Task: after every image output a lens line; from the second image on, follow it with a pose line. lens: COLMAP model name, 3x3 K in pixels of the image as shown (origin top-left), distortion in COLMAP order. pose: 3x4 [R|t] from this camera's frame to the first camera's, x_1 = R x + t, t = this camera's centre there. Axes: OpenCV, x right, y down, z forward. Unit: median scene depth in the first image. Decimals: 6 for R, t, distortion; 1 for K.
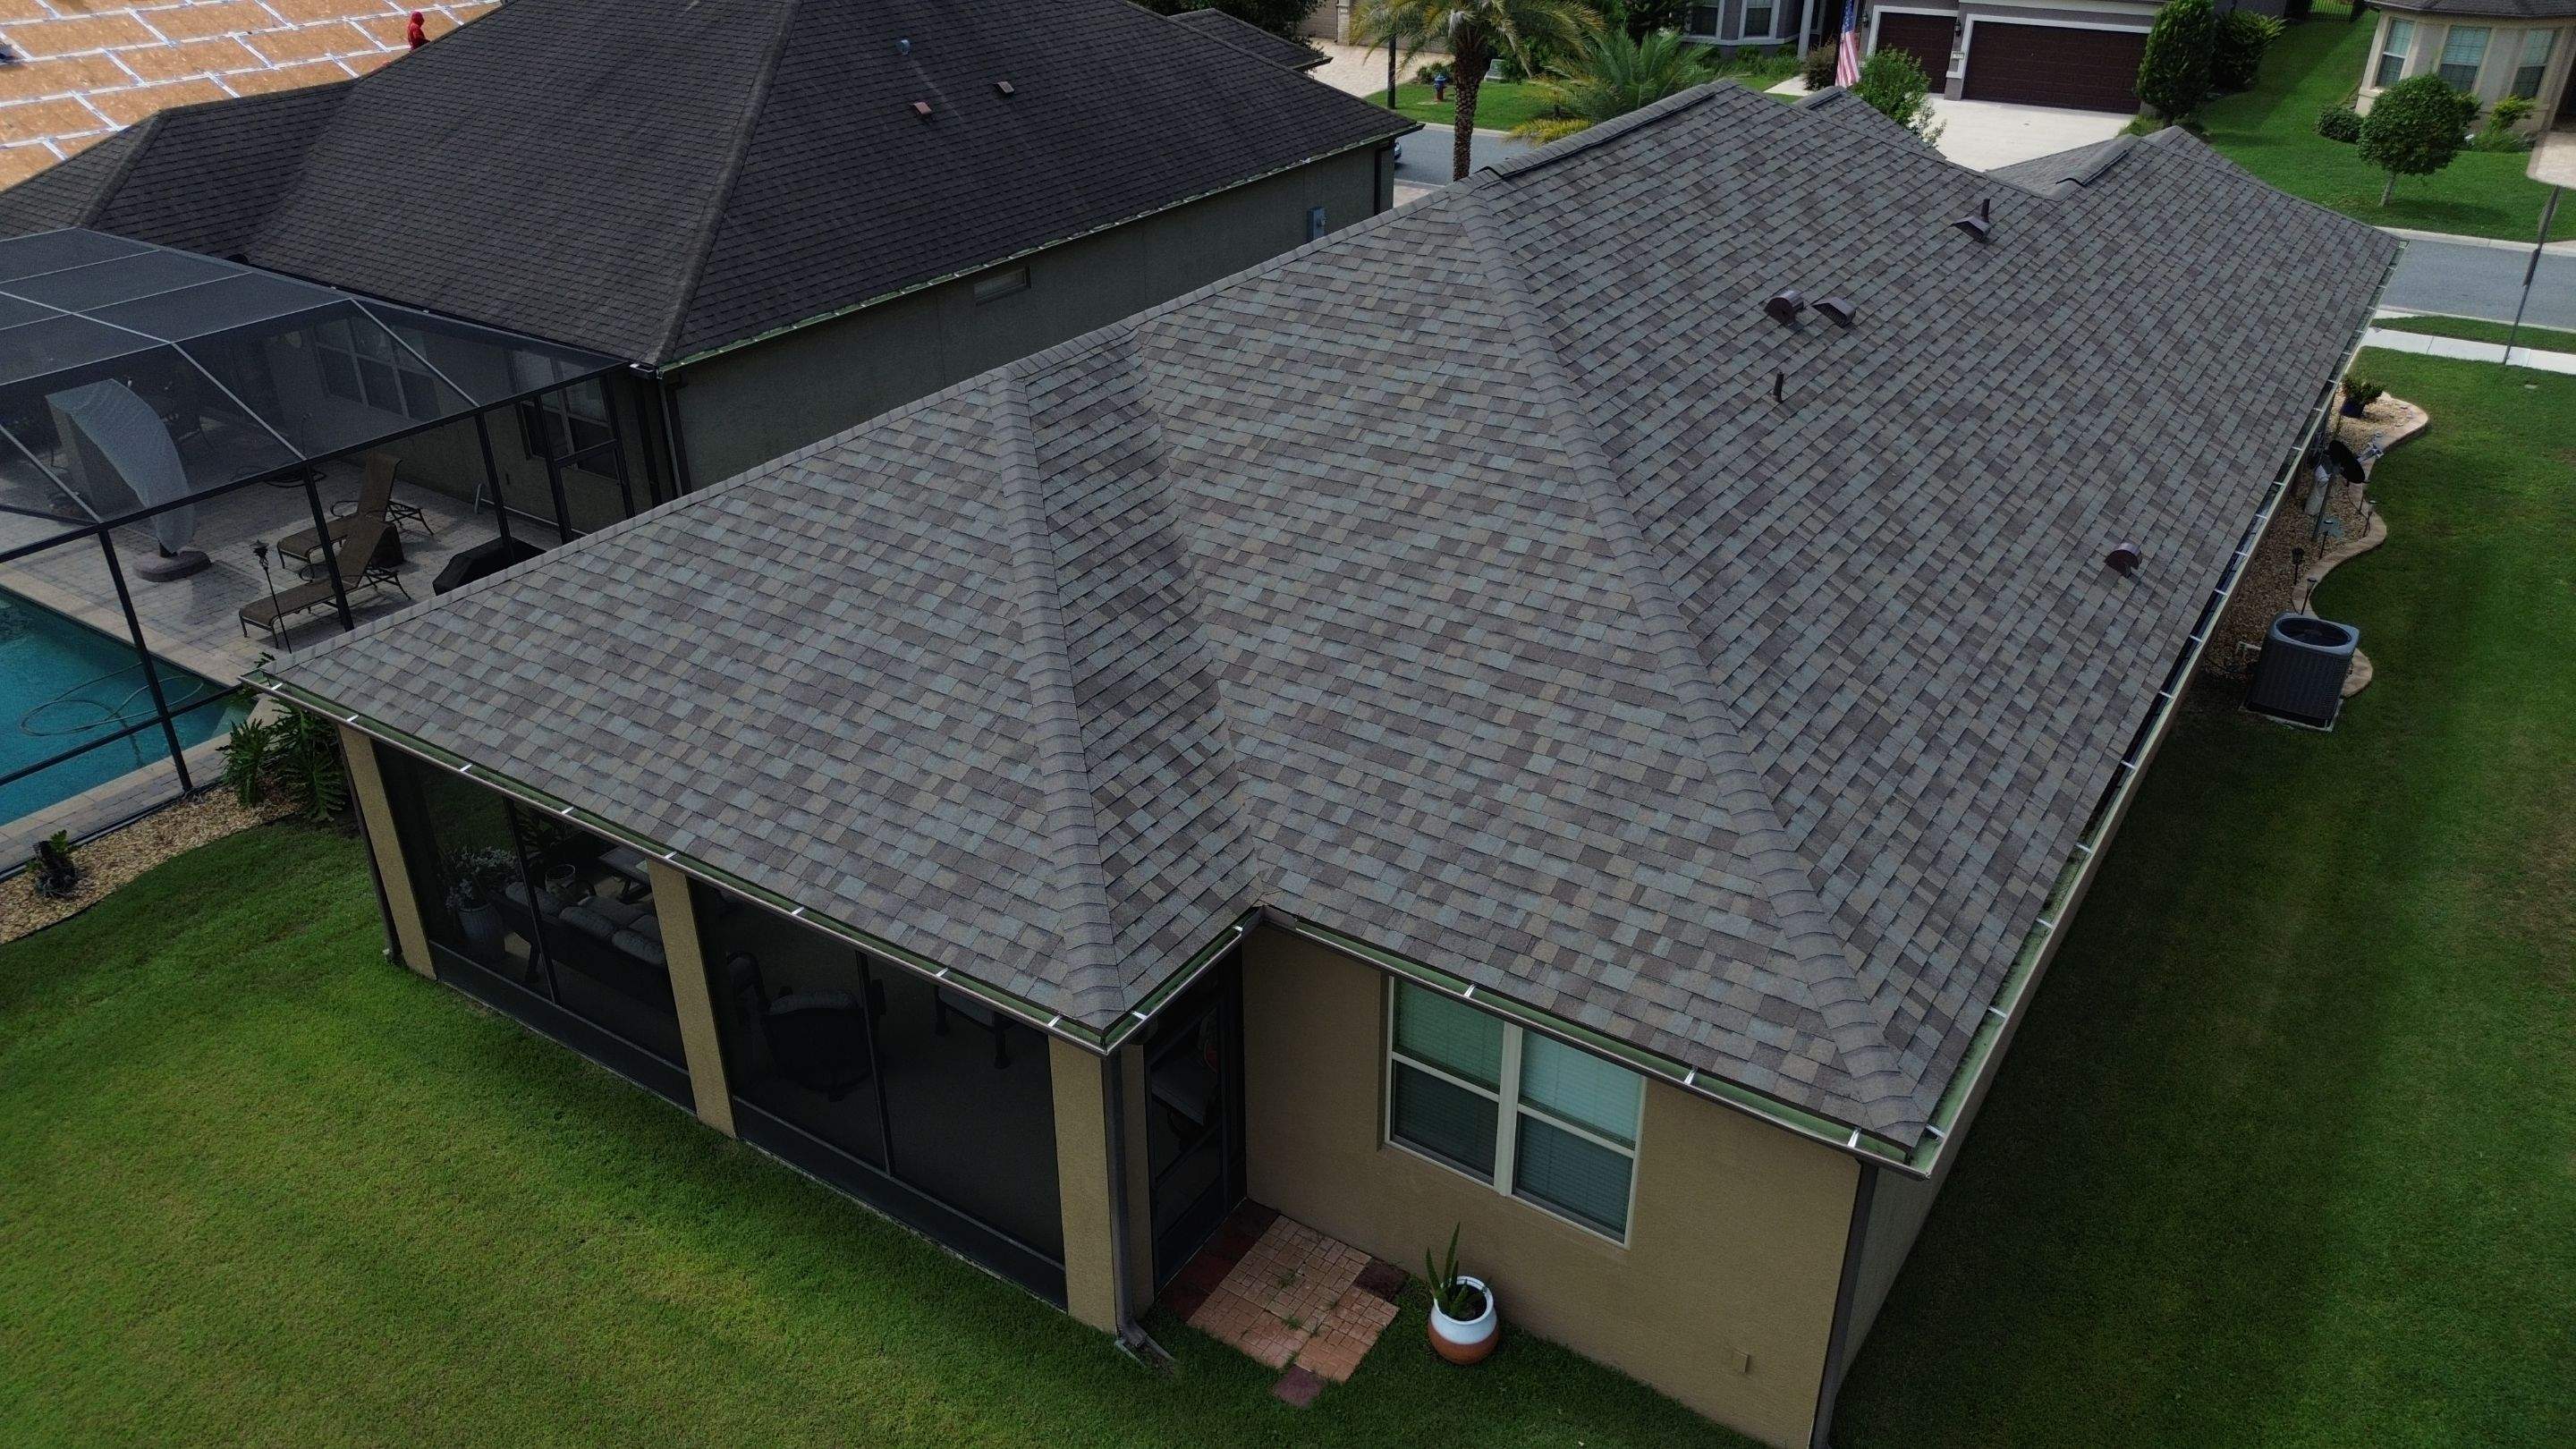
lens RADIAL K [[1823.6, 0, 1292.7], [0, 1823.6, 725.5], [0, 0, 1]] dist [0.075617, -0.072215]
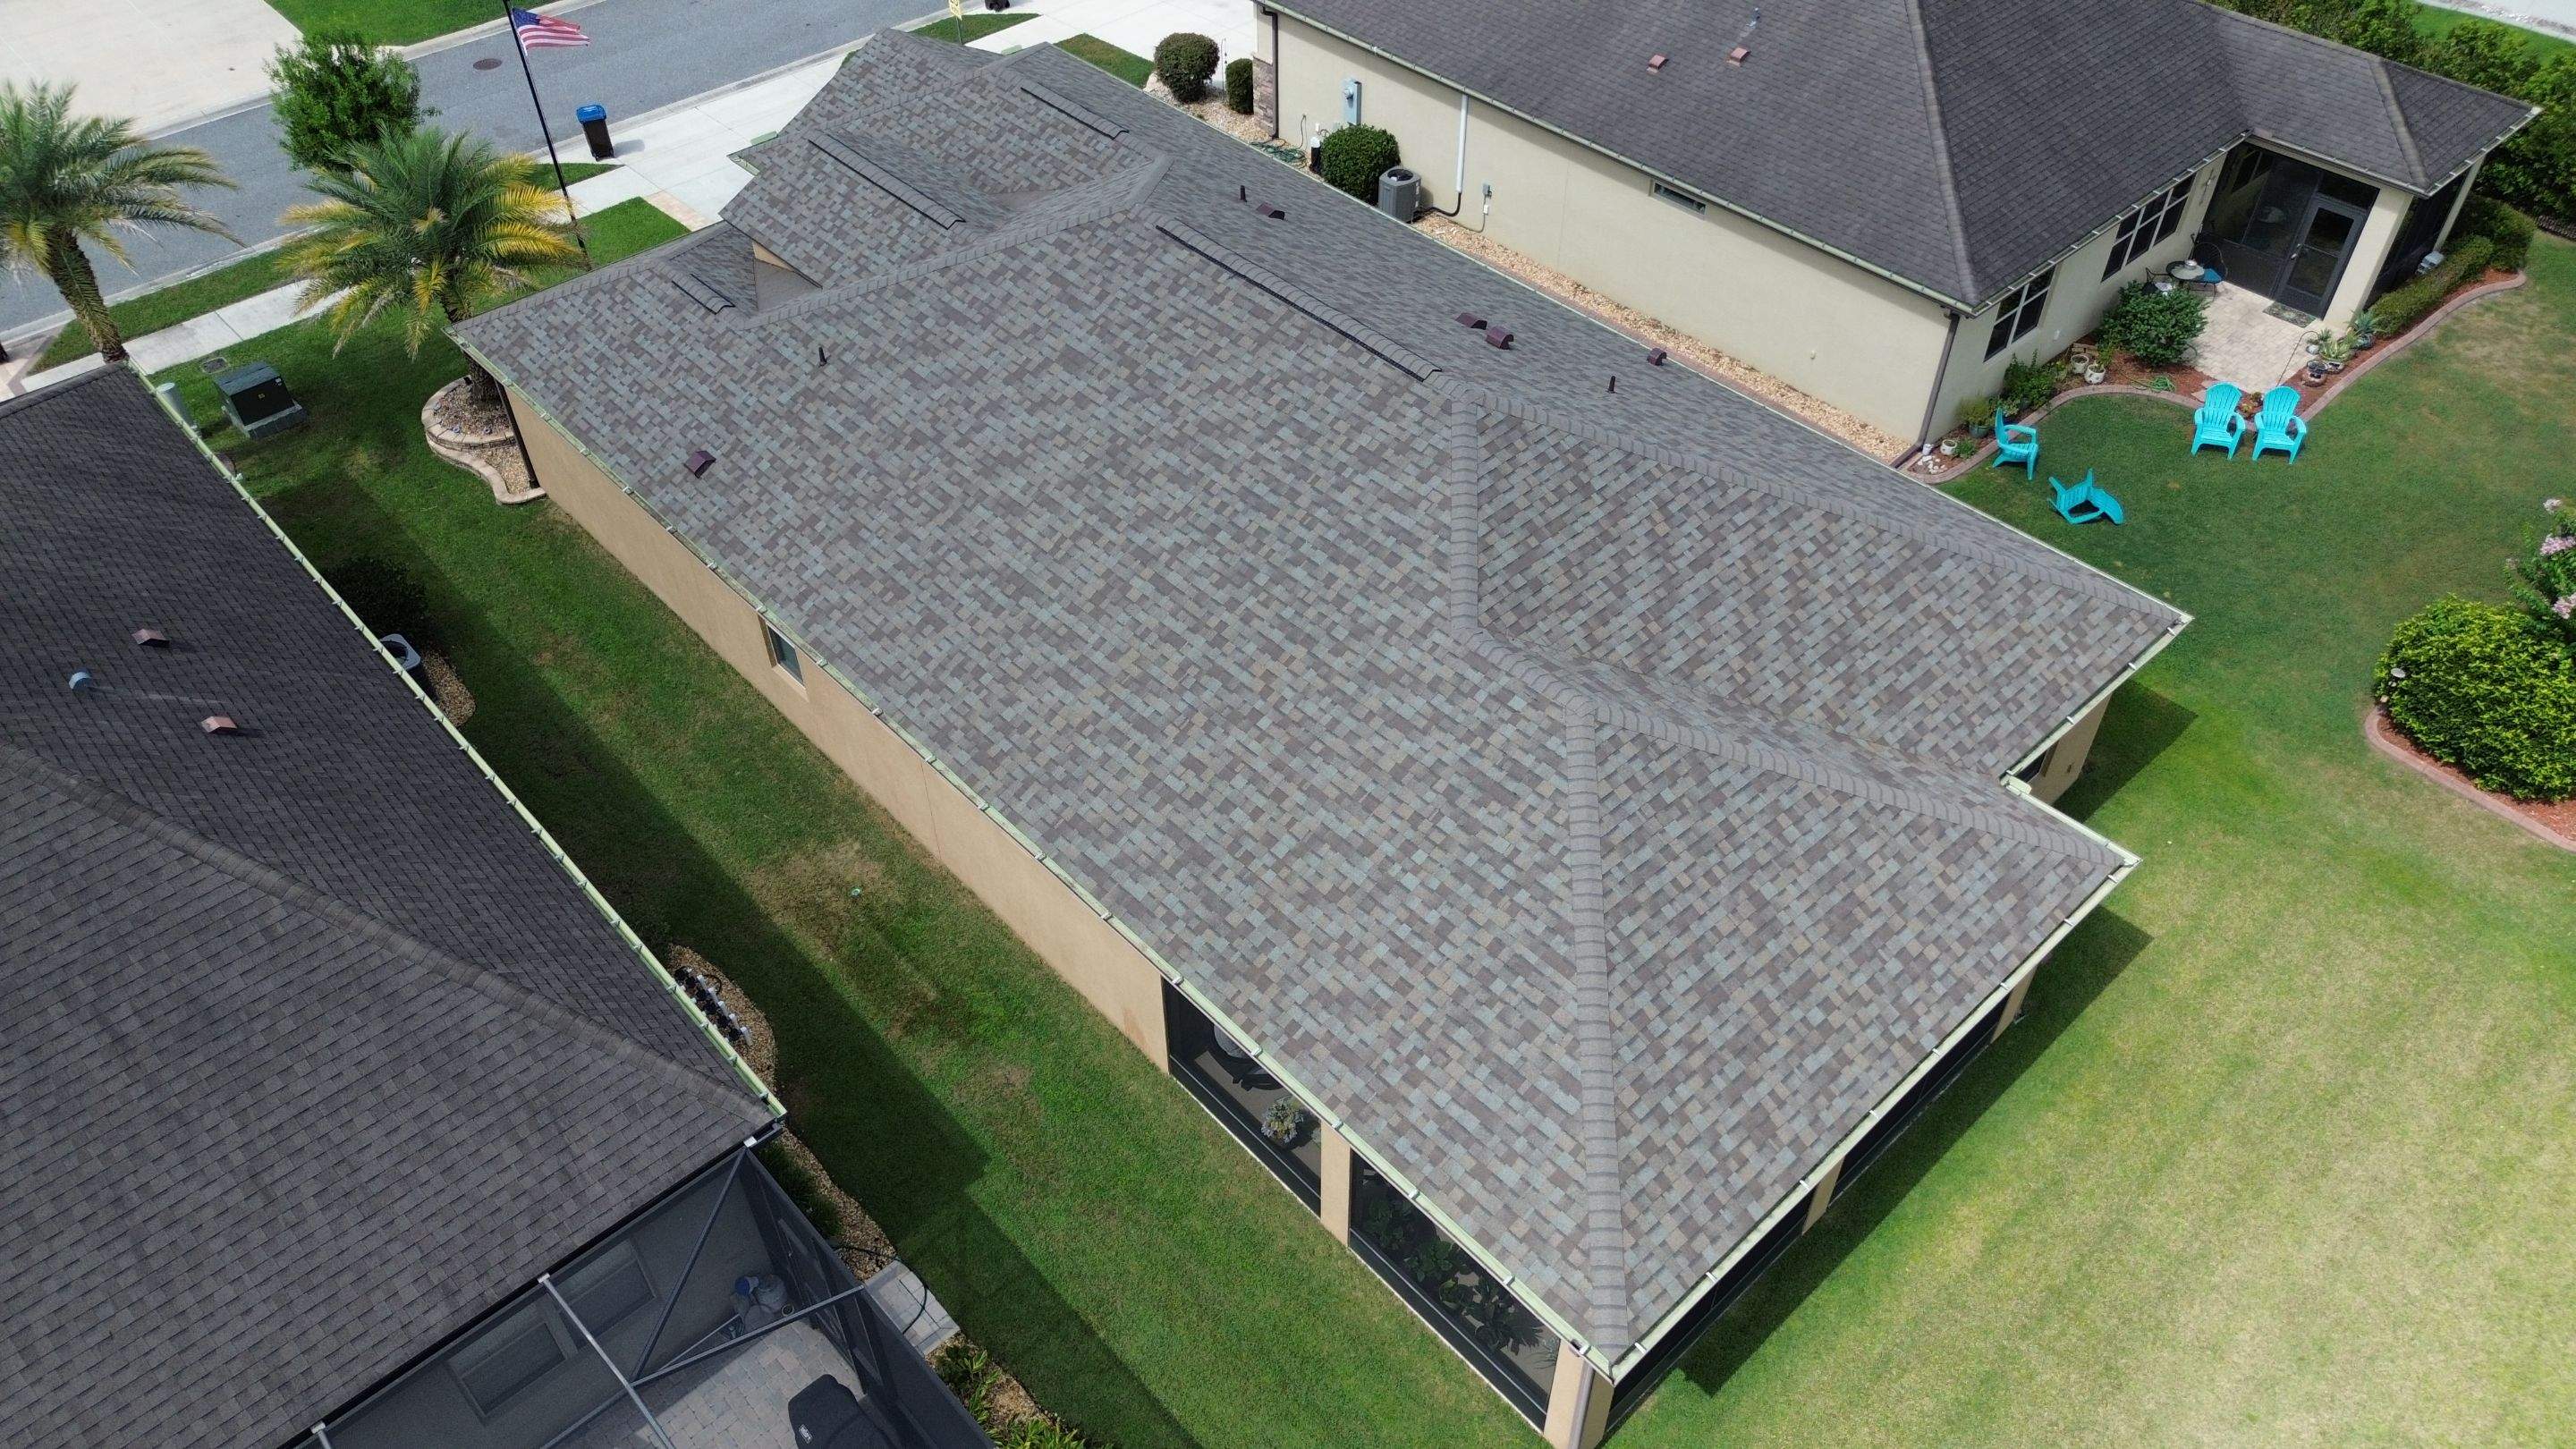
lens RADIAL K [[1823.6, 0, 1296.2], [0, 1823.6, 718.6], [0, 0, 1]] dist [0.075617, -0.072215]
pose [[0.240178, -0.669749, 0.702674, -0.972657], [0.469532, 0.713705, 0.519774, -0.829723], [-0.849620, 0.205090, 0.485885, 0.494318]]
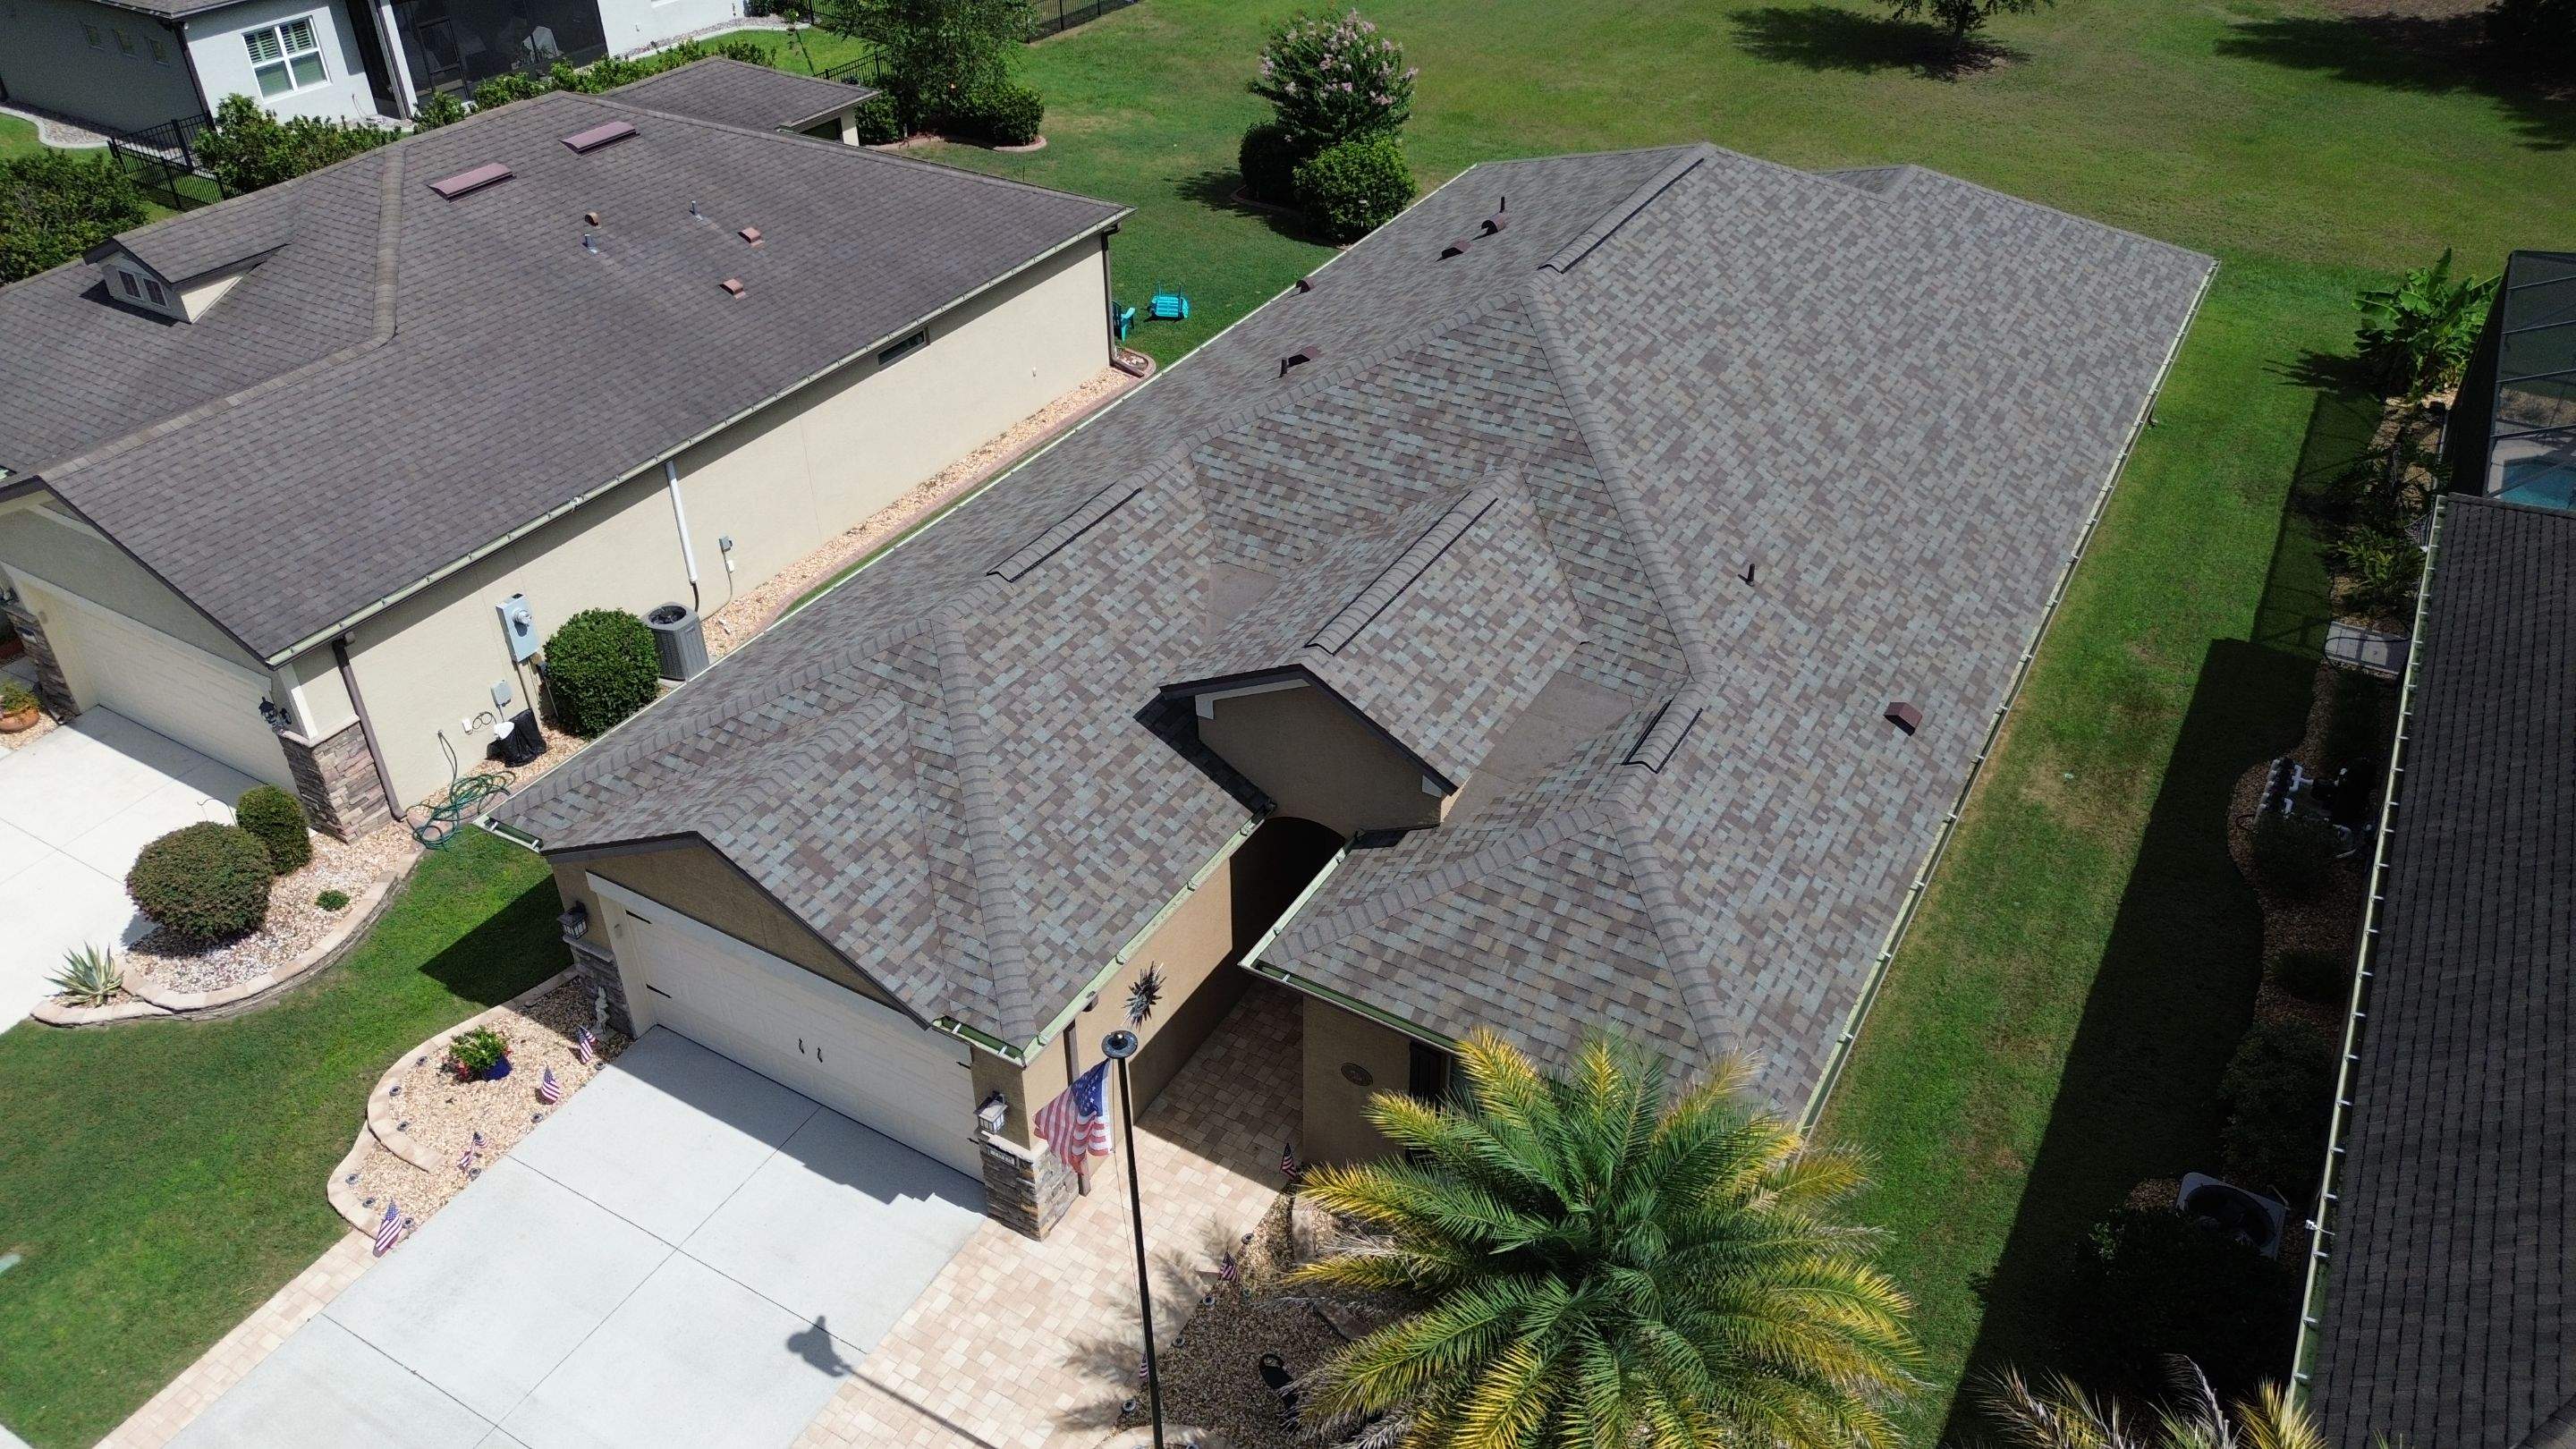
lens RADIAL K [[1823.6, 0, 1296.9], [0, 1823.6, 714.1], [0, 0, 1]] dist [0.075617, -0.072215]
pose [[-0.998564, 0.032058, -0.042913, 0.517774], [-0.024159, 0.445488, 0.894962, -1.457979], [0.047808, 0.894714, -0.444074, 2.069389]]
